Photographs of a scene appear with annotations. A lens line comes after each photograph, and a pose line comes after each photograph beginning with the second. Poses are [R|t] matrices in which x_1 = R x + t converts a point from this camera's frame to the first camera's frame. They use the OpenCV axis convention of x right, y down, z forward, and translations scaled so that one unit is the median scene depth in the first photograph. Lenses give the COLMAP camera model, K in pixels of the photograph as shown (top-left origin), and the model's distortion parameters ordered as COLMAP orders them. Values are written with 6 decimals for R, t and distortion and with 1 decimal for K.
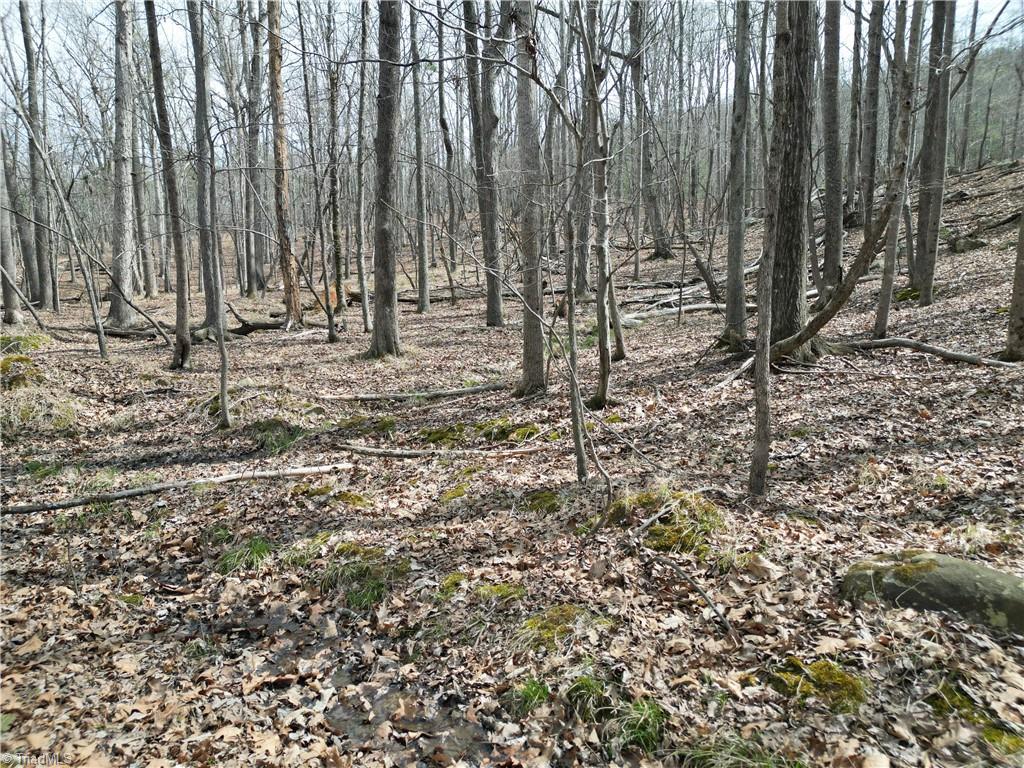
lens RADIAL K [[711.1, 0, 500.4], [0, 711.1, 385.9], [0, 0, 1]] dist [0.055827, -0.051248]
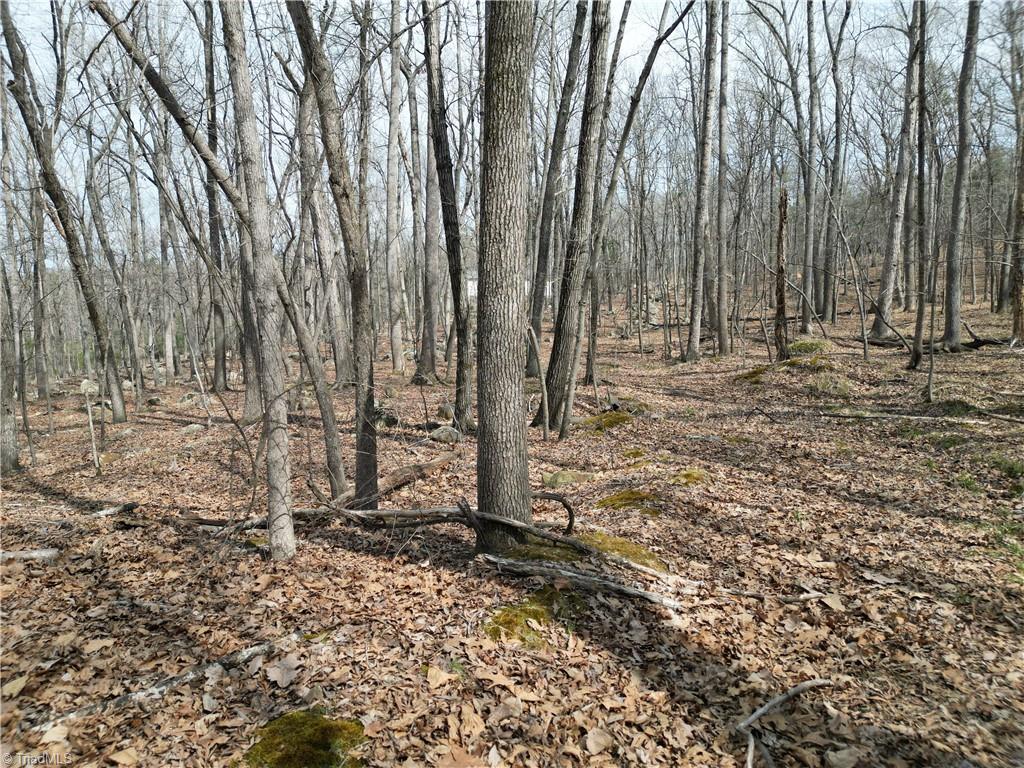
lens RADIAL K [[711.1, 0, 500.4], [0, 711.1, 385.9], [0, 0, 1]] dist [0.055827, -0.051248]
pose [[0.564967, 0.090476, -0.820138, 0.365315], [-0.093701, 0.994575, 0.045171, 0.027607], [0.819776, 0.051328, 0.570379, -0.684844]]
